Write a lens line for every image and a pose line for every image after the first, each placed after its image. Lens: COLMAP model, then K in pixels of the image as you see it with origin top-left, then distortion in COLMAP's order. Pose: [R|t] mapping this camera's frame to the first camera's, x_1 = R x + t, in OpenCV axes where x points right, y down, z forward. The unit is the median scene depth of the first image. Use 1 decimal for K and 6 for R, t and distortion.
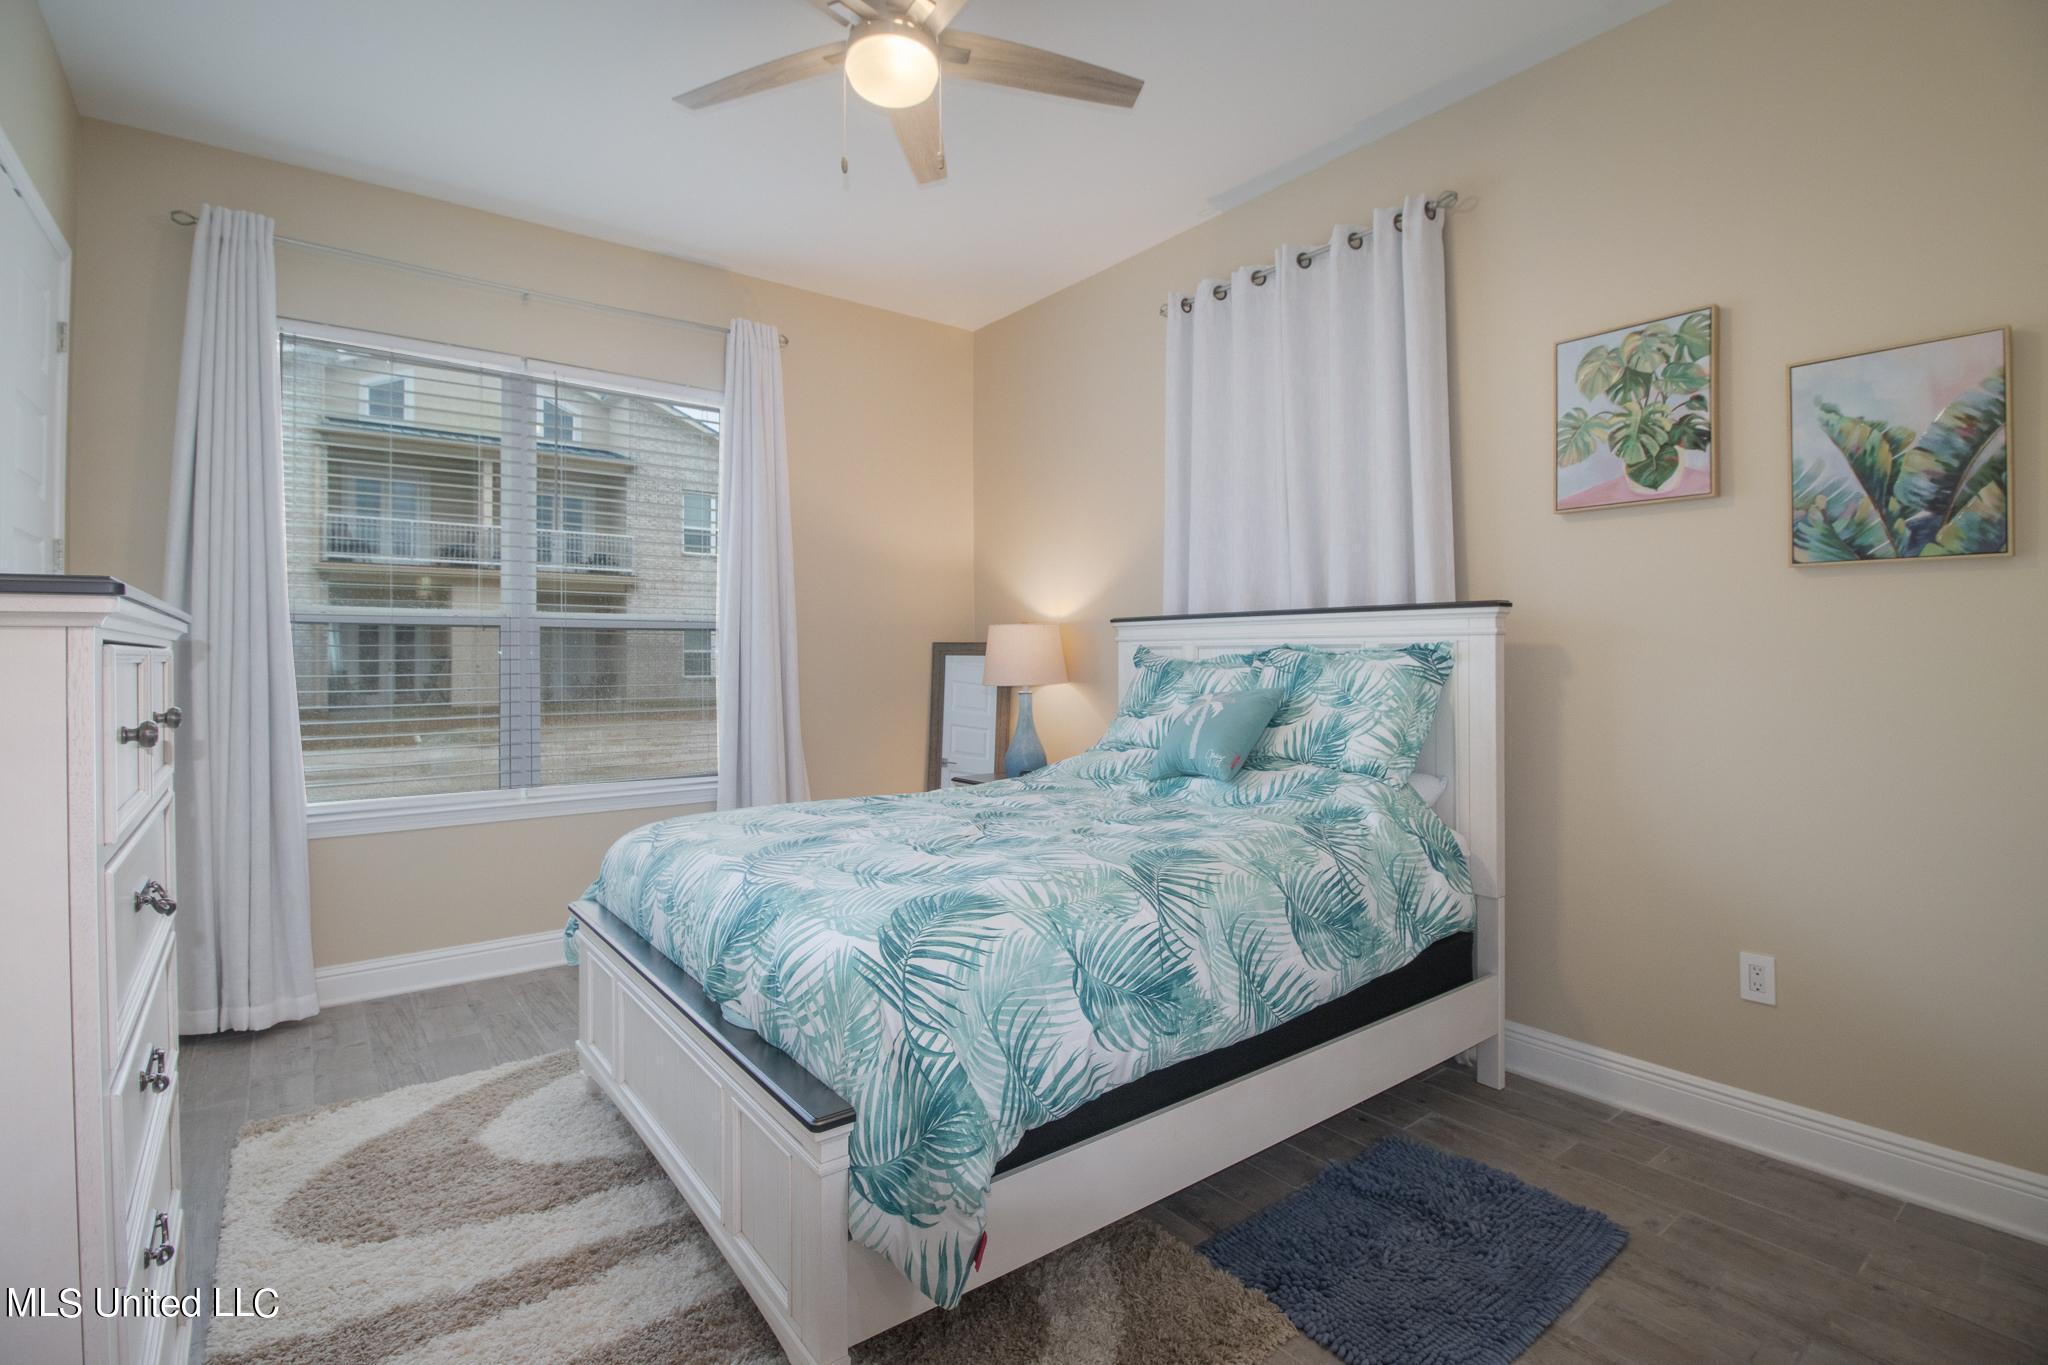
lens RADIAL K [[956.9, 0, 1023.4], [0, 956.9, 659.3], [0, 0, 1]] dist [-0.000901, -0.011229]
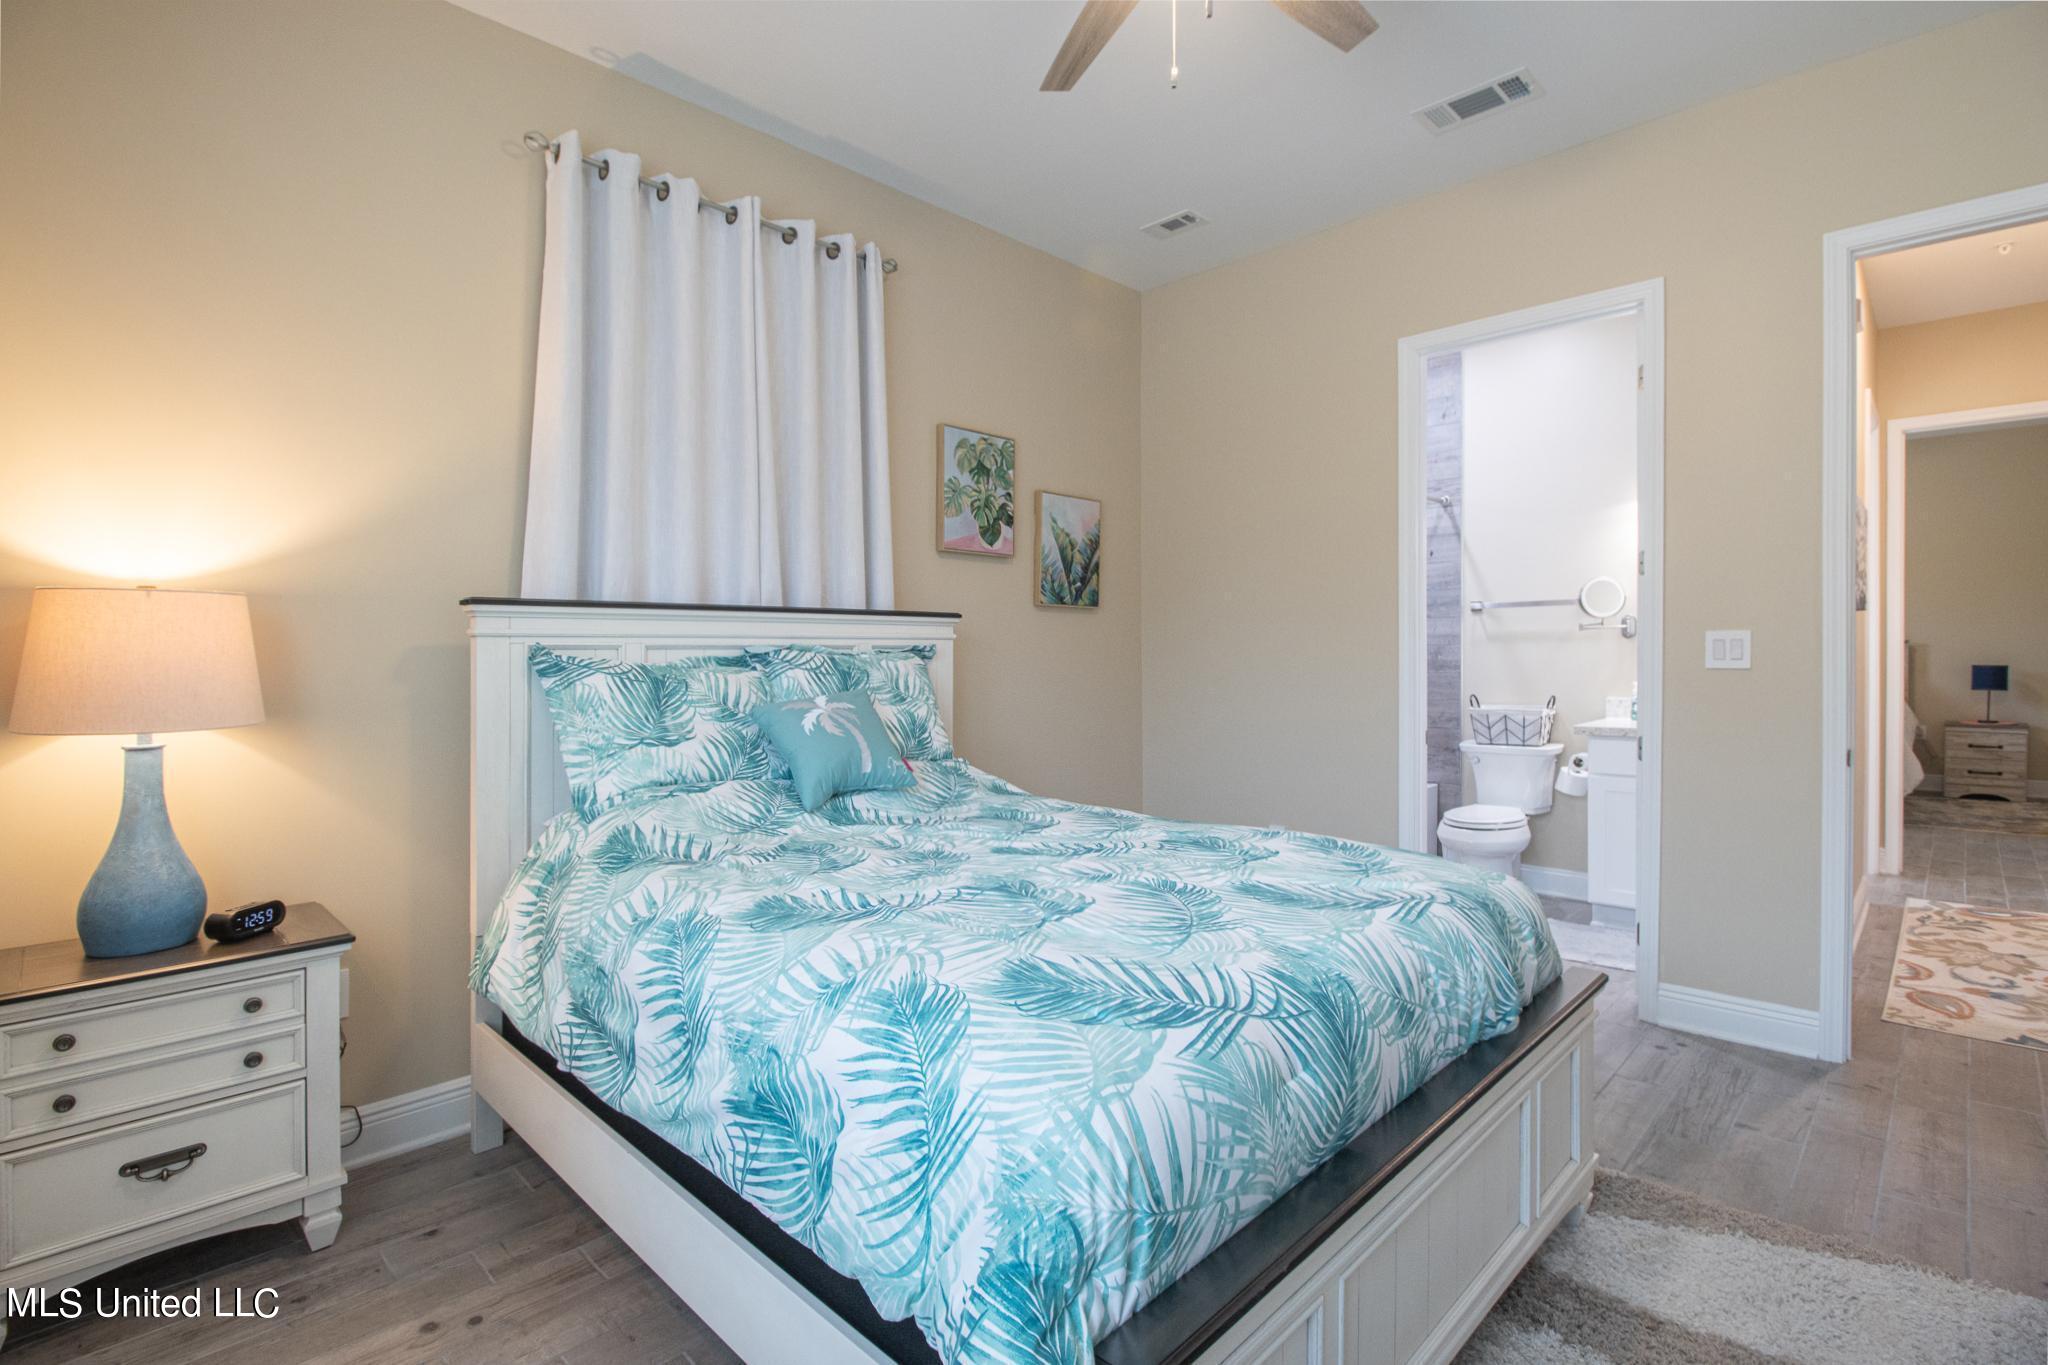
lens RADIAL K [[956.9, 0, 1023.4], [0, 956.9, 659.3], [0, 0, 1]] dist [-0.000901, -0.011229]
pose [[-0.136140, -0.005475, 0.990675, -0.857863], [0.008644, 0.999940, 0.006714, -0.007786], [-0.990652, 0.009478, -0.136084, 1.158208]]
